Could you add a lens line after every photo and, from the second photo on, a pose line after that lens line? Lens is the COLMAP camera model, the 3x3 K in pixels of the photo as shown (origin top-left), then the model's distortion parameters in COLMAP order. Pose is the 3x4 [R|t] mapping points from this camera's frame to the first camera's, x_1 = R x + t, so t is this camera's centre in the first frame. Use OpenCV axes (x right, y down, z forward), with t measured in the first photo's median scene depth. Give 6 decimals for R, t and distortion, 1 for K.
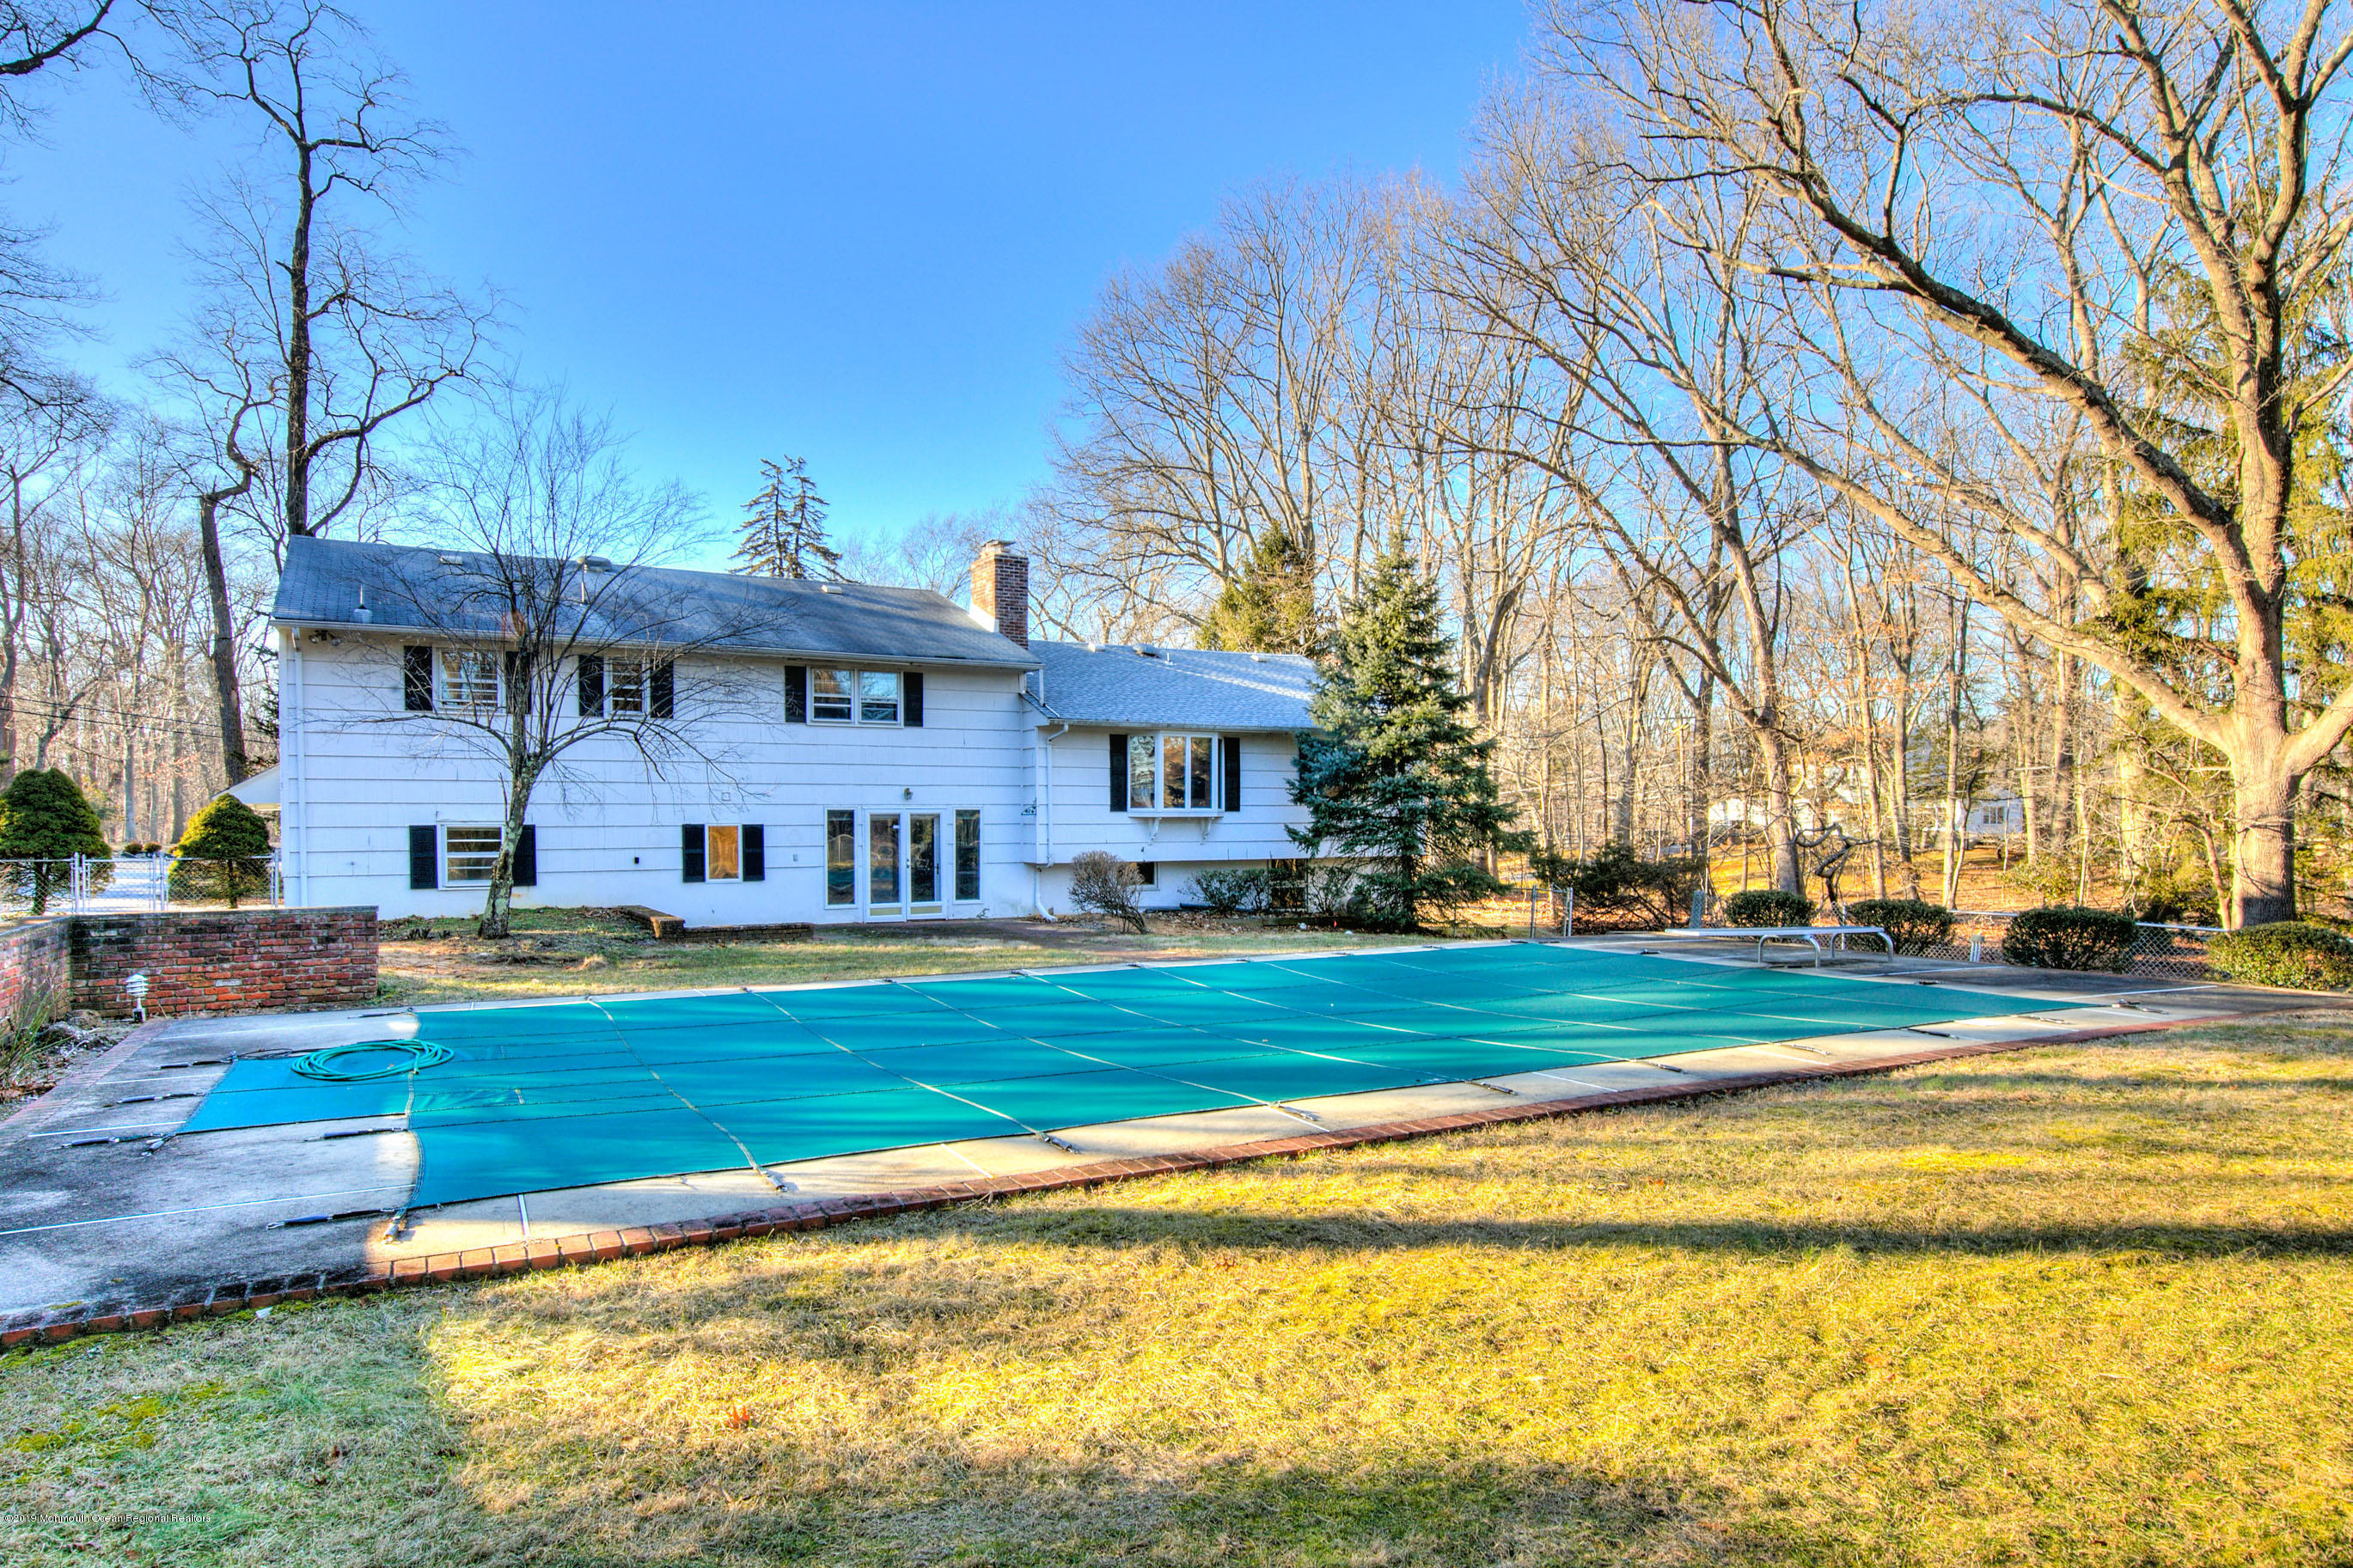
lens RADIAL K [[1378.9, 0, 1164.4], [0, 1378.9, 850.2], [0, 0, 1]] dist [-0.002906, 0.001618]
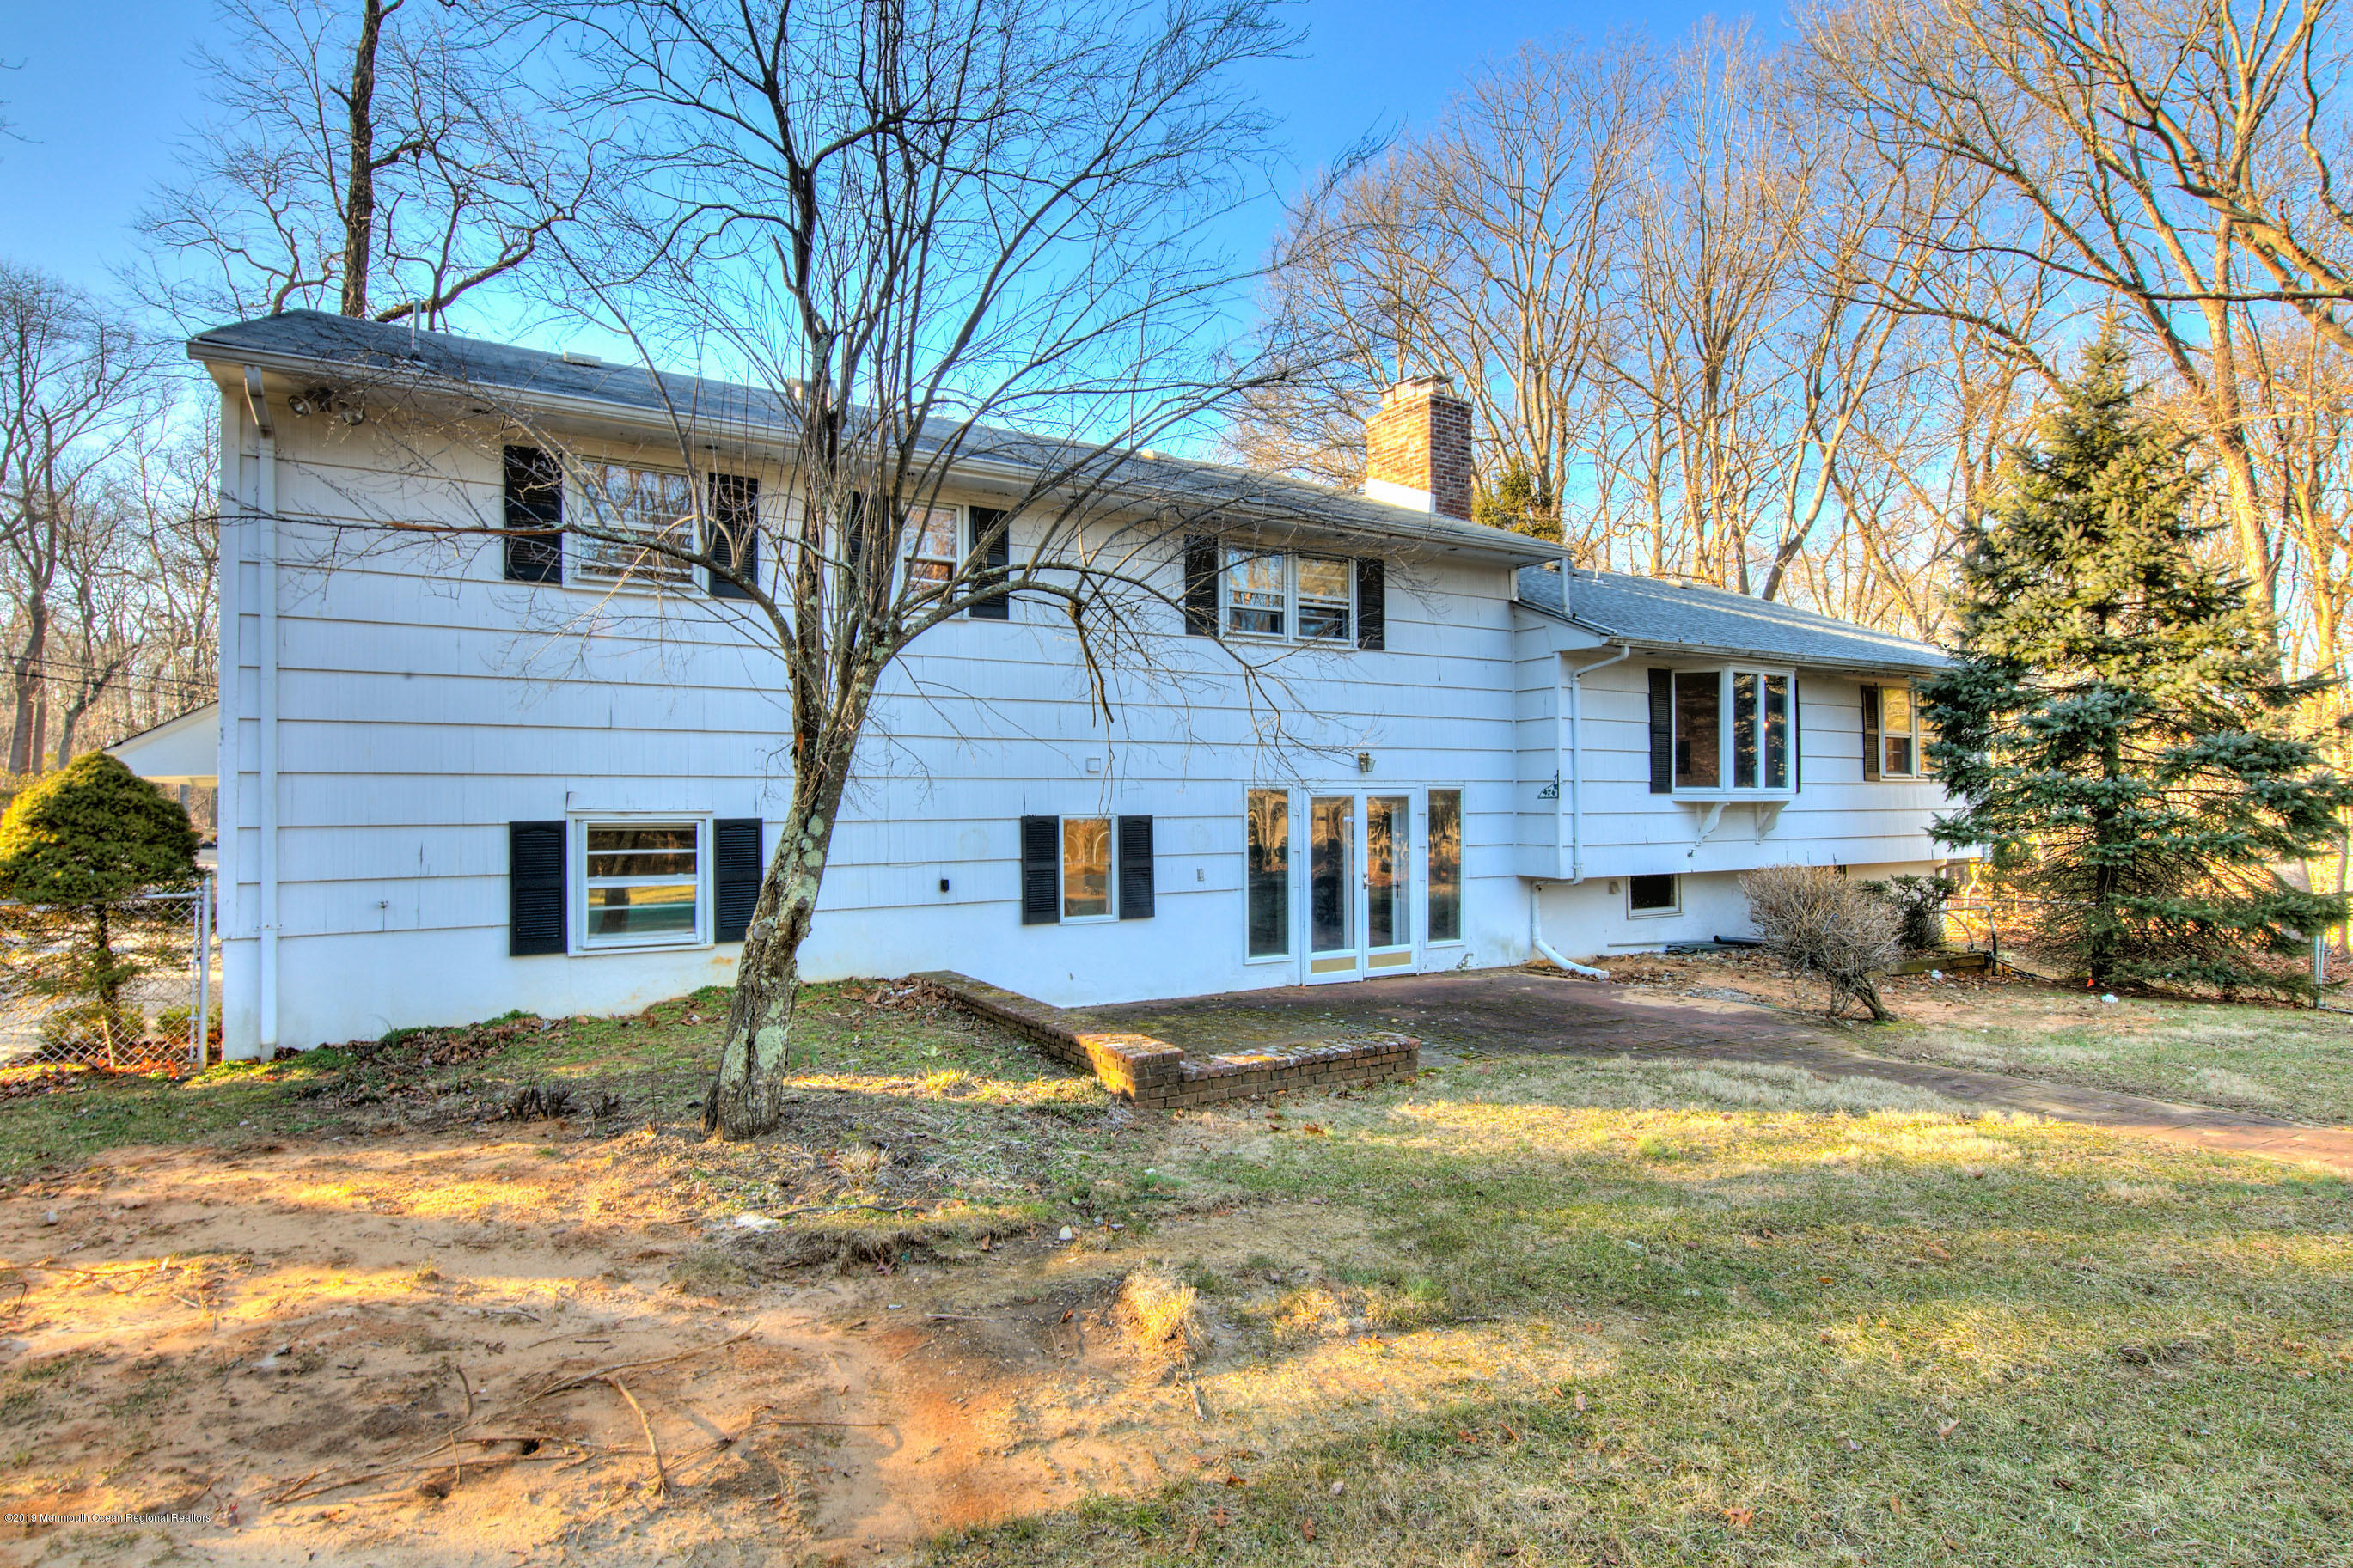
lens RADIAL K [[1200.7, 0, 1176.5], [0, 1200.7, 784.0], [0, 0, 1]] dist [0.001650, -0.000389]
pose [[0.999703, 0.000487, 0.024361, -0.271078], [0.000376, 0.999373, -0.035405, -0.013327], [-0.024363, 0.035404, 0.999076, 0.478909]]
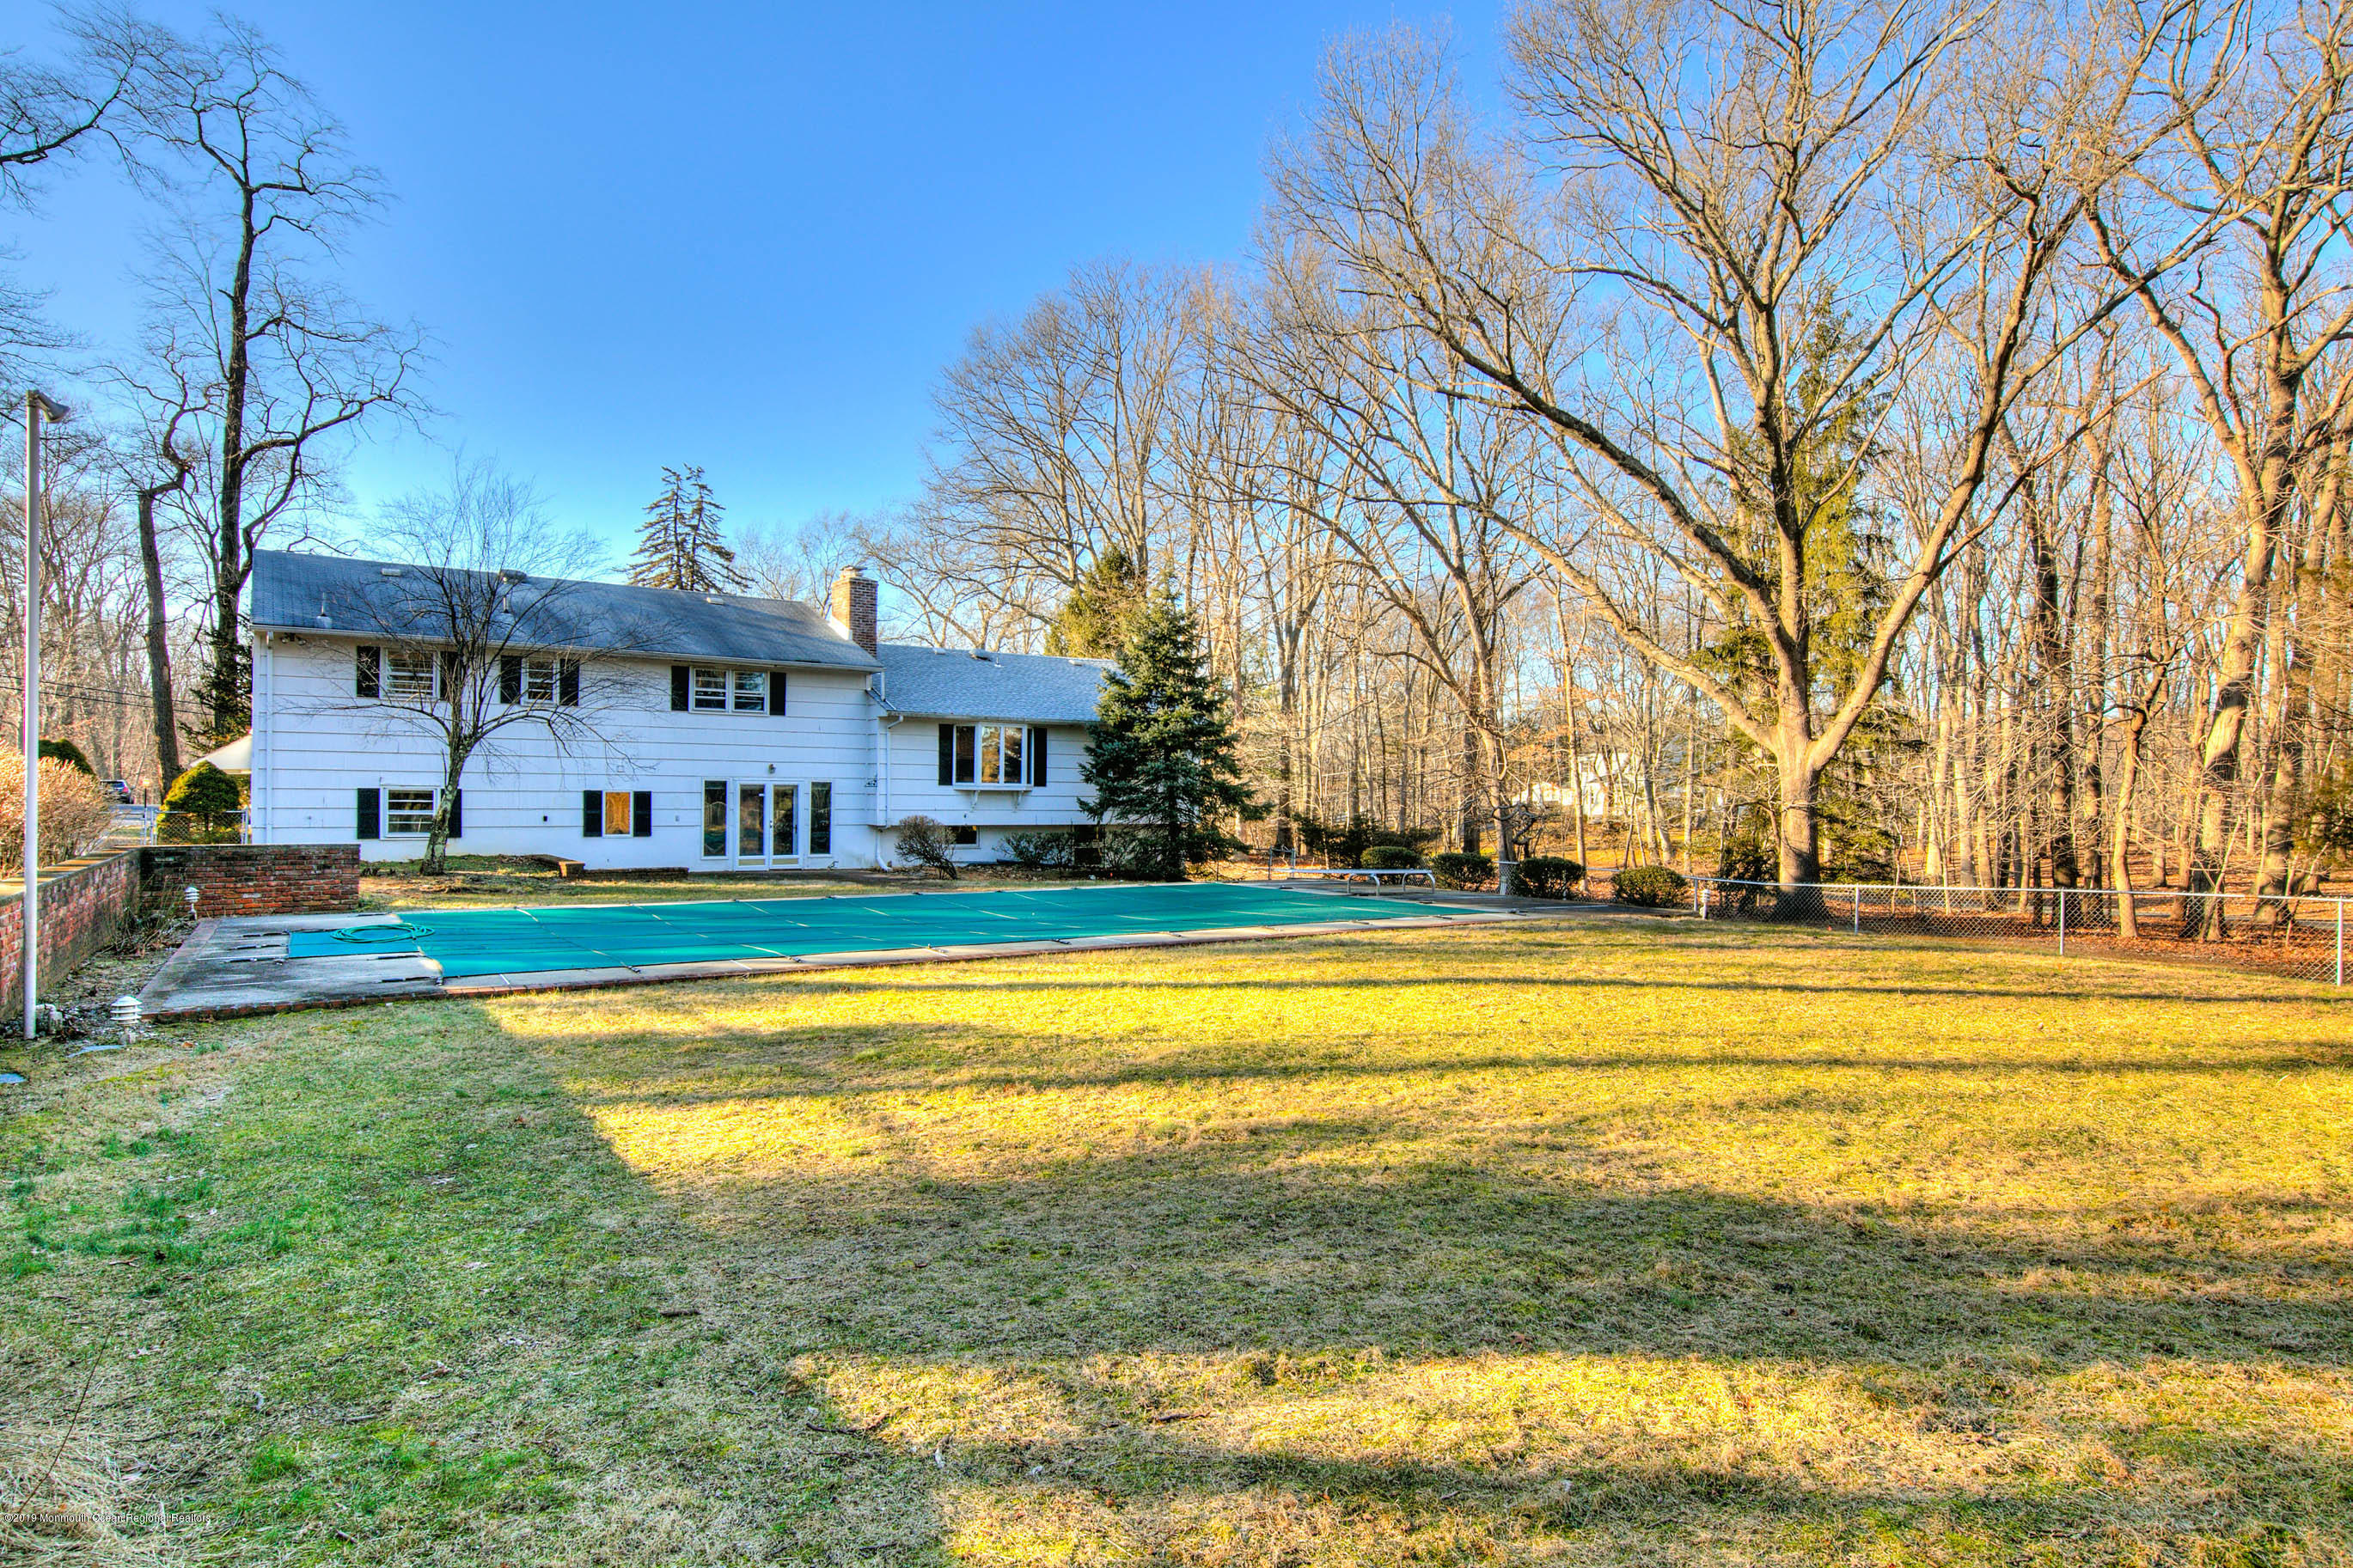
lens RADIAL K [[1333.0, 0, 1207.5], [0, 1333.0, 789.3], [0, 0, 1]] dist [0.001744, -0.000876]
pose [[0.994504, 0.013471, 0.103833, 0.080542], [-0.010663, 0.999564, -0.027551, 0.006803], [-0.104159, 0.026292, 0.994213, -0.241388]]
